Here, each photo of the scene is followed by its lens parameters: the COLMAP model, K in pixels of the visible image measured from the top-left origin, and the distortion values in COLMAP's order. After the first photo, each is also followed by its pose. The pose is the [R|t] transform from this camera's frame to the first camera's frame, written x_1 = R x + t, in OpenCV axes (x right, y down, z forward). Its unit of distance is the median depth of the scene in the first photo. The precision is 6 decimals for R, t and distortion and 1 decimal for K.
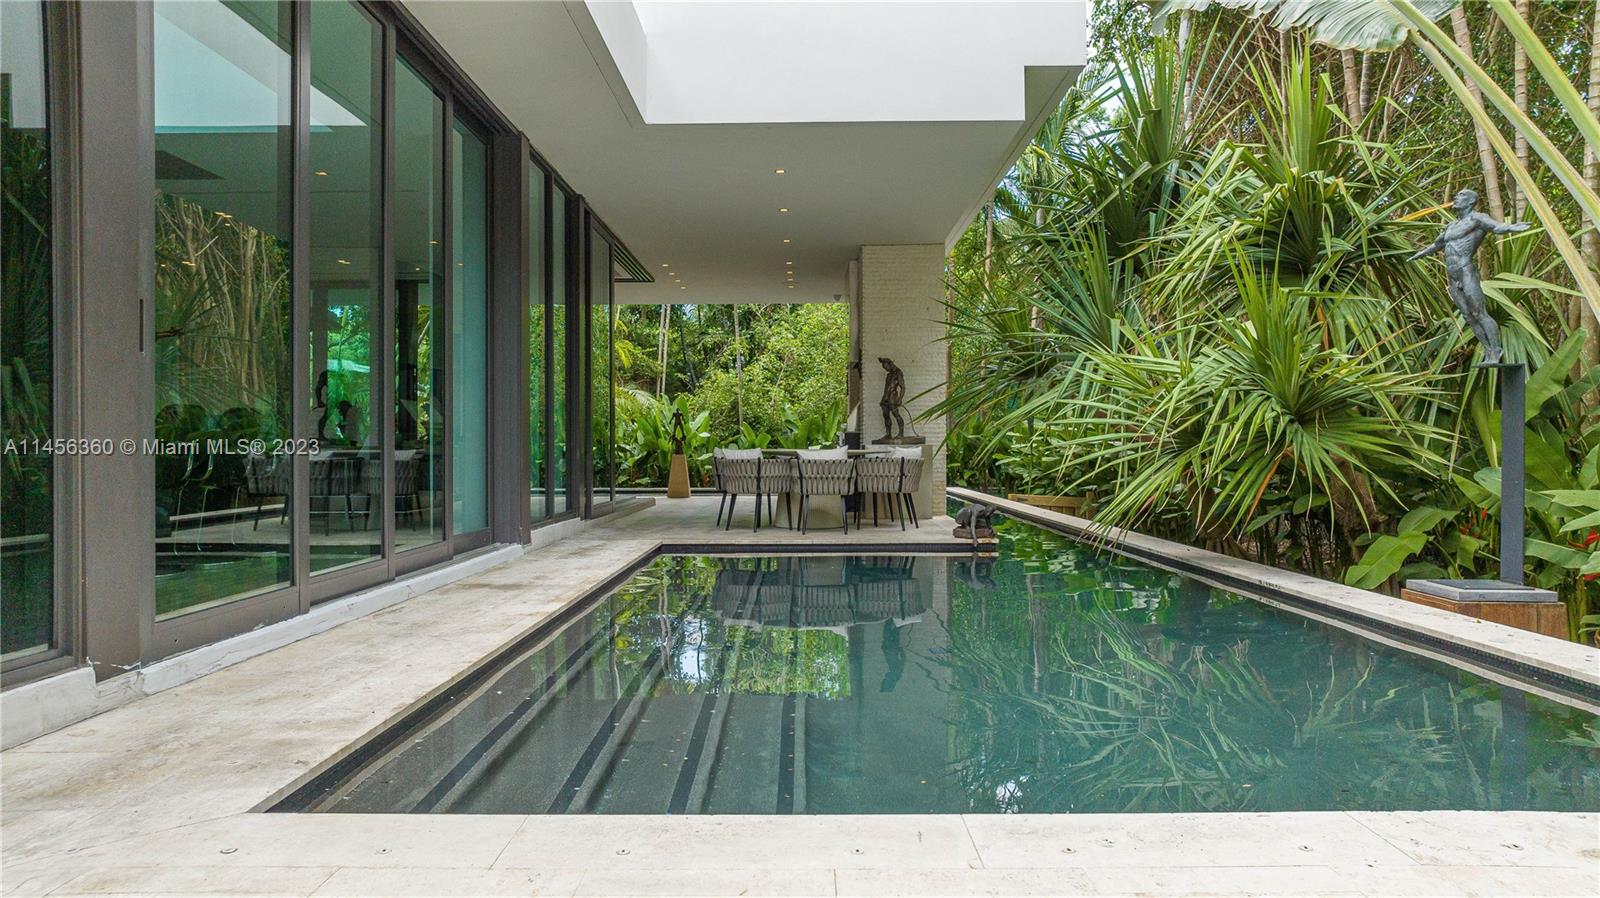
lens RADIAL K [[1139.6, 0, 800.0], [0, 1139.6, 449.0], [0, 0, 1]] dist [-0.019405, 0.000653]
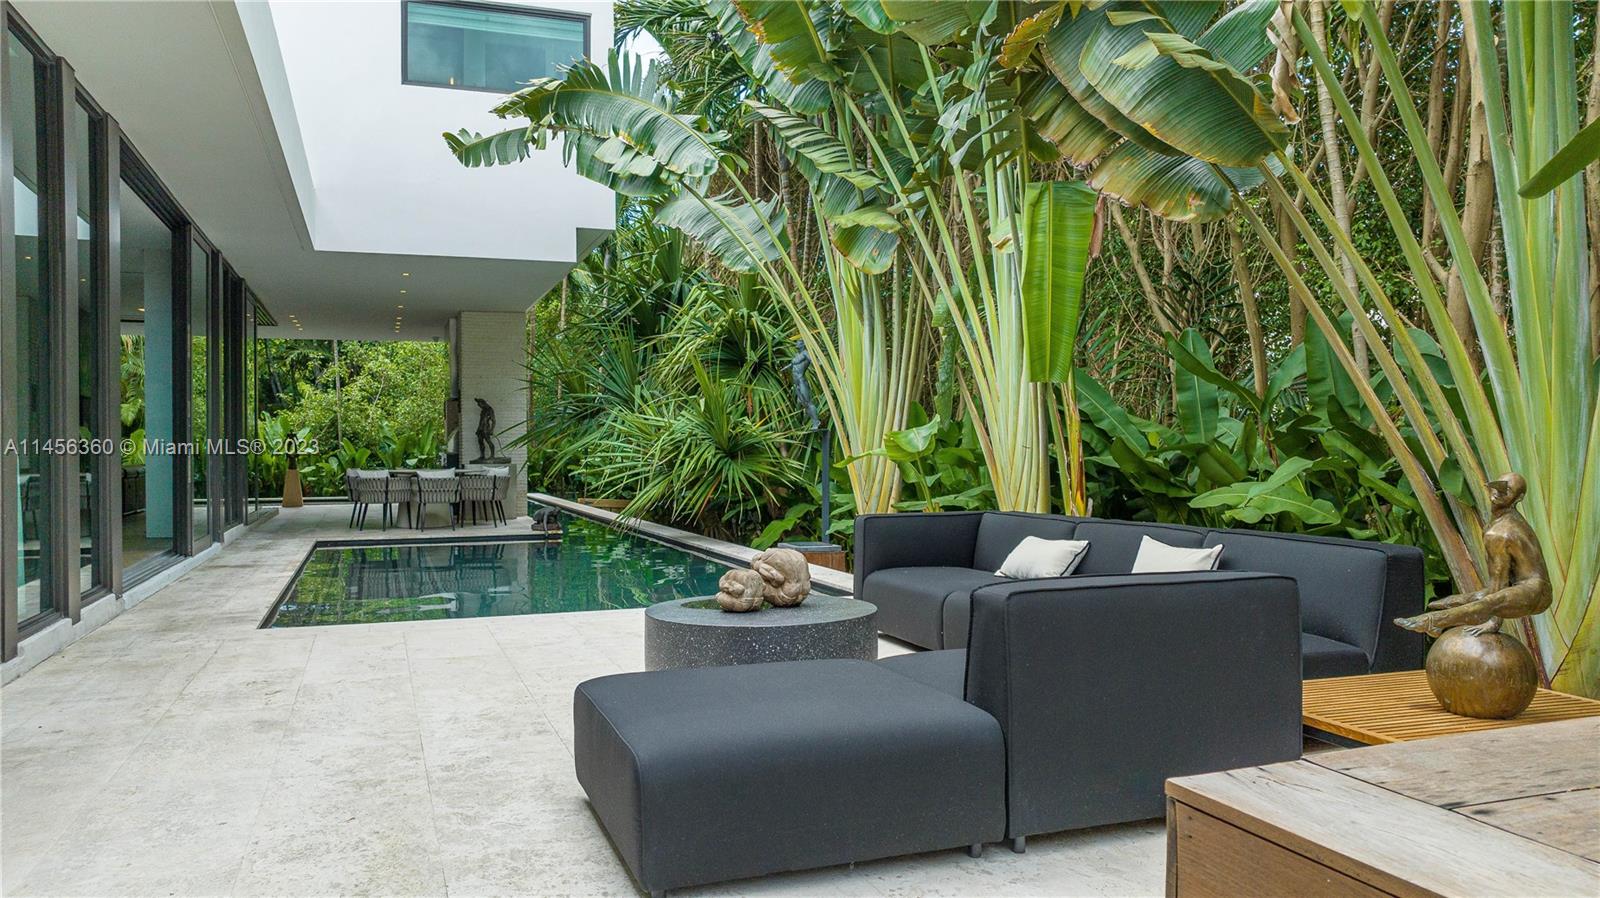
lens RADIAL K [[1080.0, 0, 800.0], [0, 1080.0, 449.0], [0, 0, 1]] dist [-0.047968, -0.000719]
pose [[0.930968, -0.002228, 0.365093, -0.035556], [0.004011, 0.999983, -0.004127, -0.014481], [-0.365078, 0.005307, 0.930962, -0.301347]]
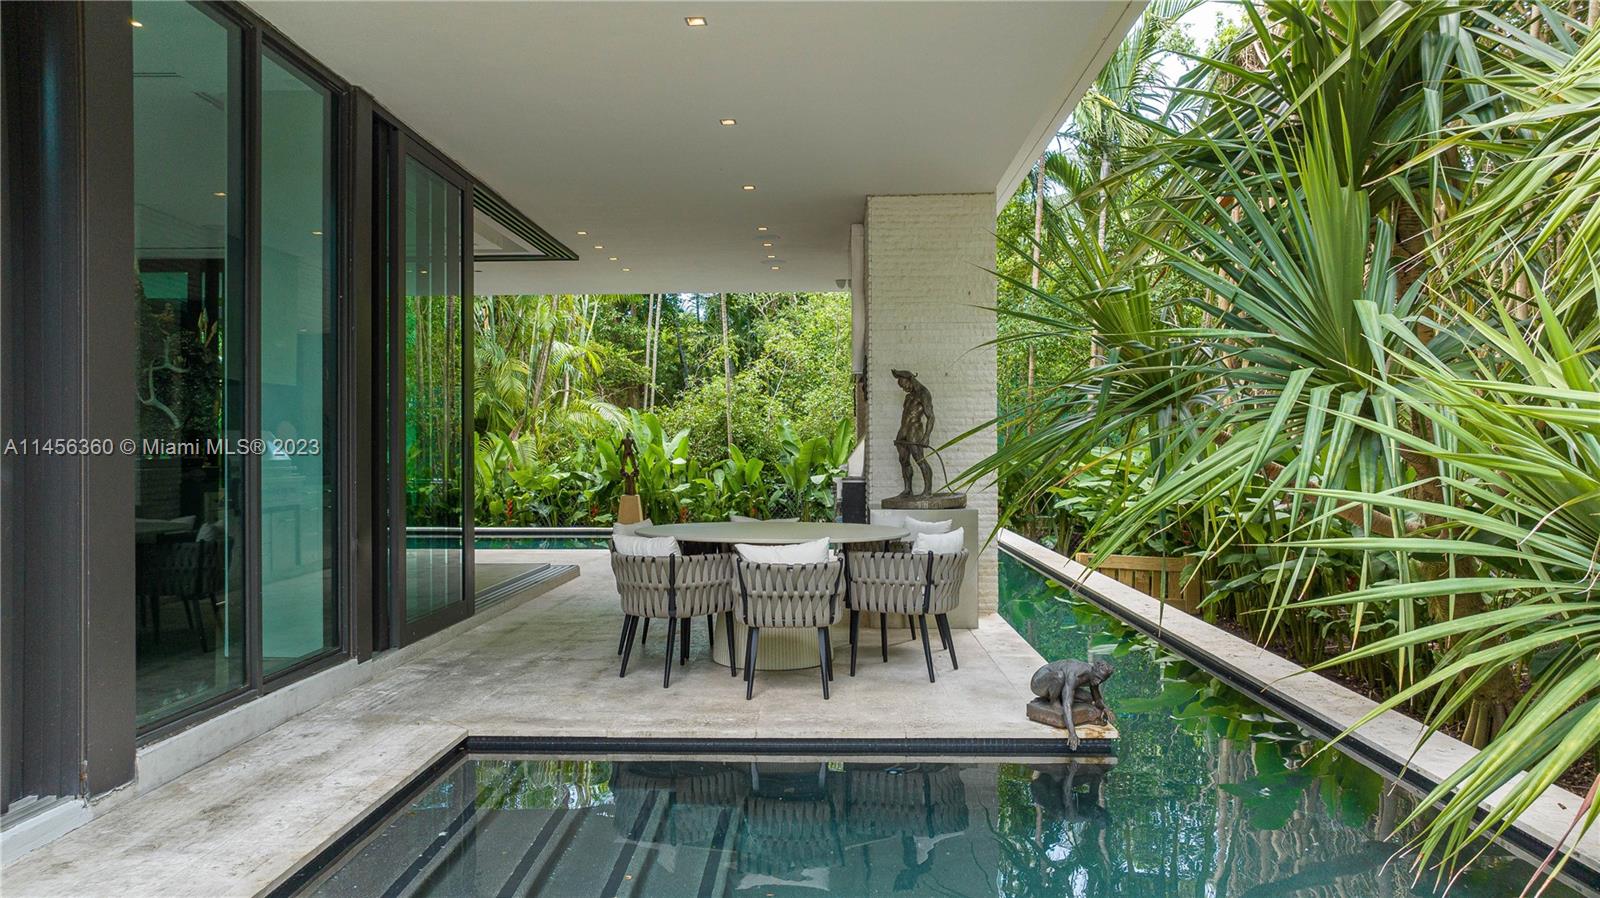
lens RADIAL K [[1210.1, 0, 800.0], [0, 1210.1, 449.0], [0, 0, 1]] dist [-0.008402, -0.001788]
pose [[0.999852, 0.000365, -0.017186, 0.029188], [-0.000465, 0.999983, -0.005809, -0.032358], [0.017184, 0.005817, 0.999835, 0.326792]]
